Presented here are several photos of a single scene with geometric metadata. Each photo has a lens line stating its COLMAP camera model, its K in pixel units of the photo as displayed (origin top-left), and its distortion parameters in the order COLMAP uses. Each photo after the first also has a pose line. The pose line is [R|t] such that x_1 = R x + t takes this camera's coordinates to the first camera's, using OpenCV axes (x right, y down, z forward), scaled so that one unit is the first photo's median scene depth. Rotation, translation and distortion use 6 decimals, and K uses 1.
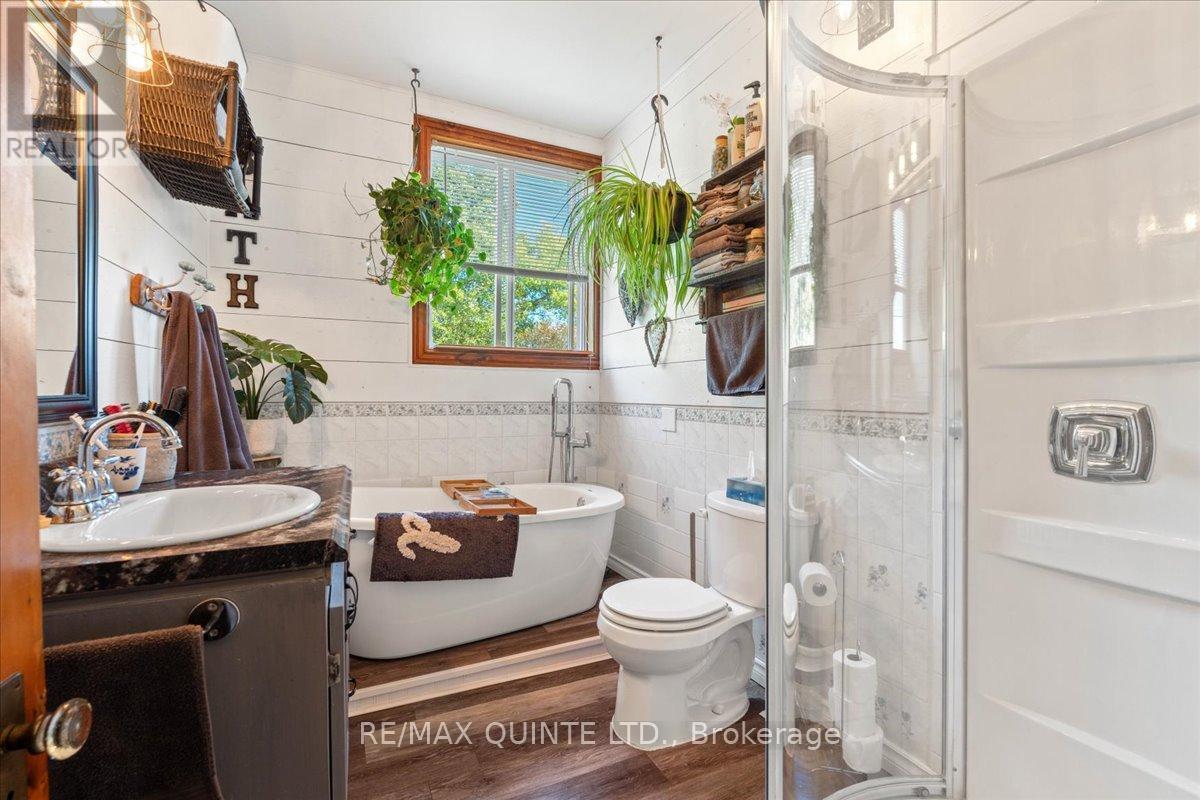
lens RADIAL K [[526.1, 0, 600.9], [0, 526.1, 396.0], [0, 0, 1]] dist [-0.003652, 0.000135]
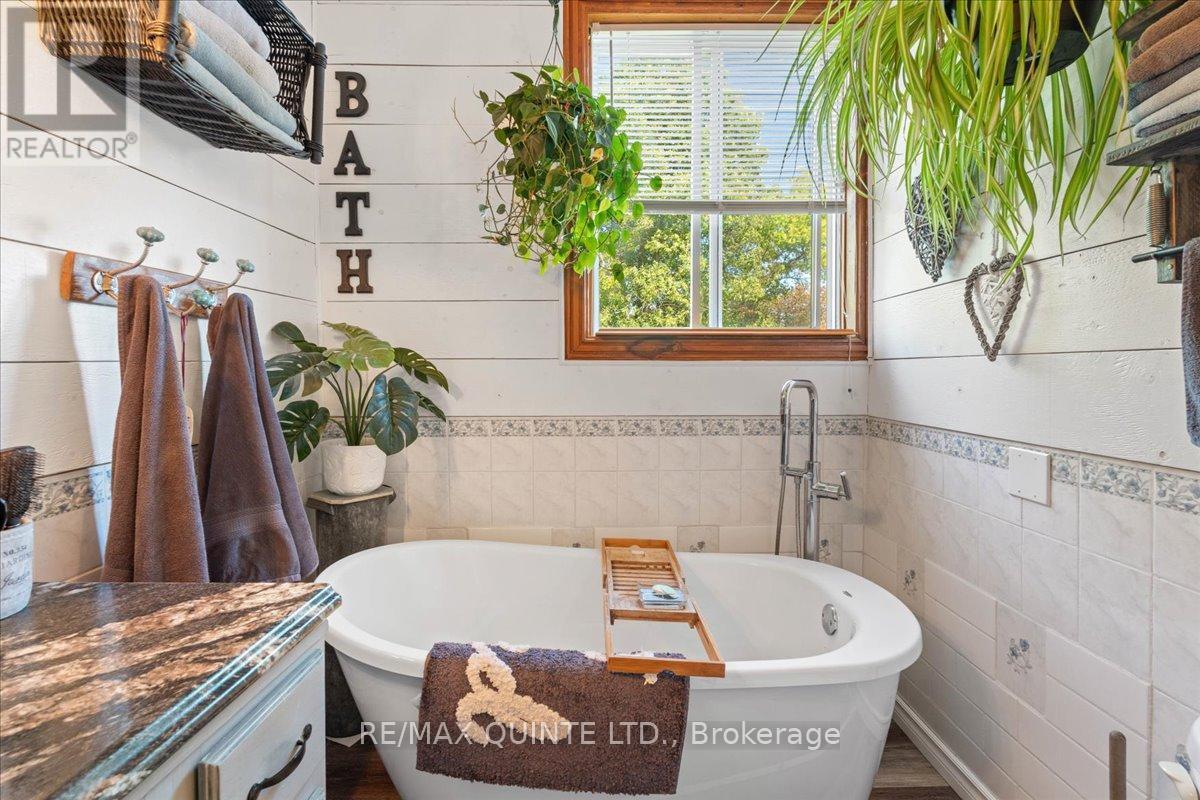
lens RADIAL K [[557.3, 0, 621.4], [0, 557.3, 375.3], [0, 0, 1]] dist [-0.004006, -0.000553]
pose [[0.911410, -0.003344, -0.411485, 0.003384], [0.007682, 0.999931, 0.008890, -0.049995], [0.411427, -0.011263, 0.911373, 0.398188]]
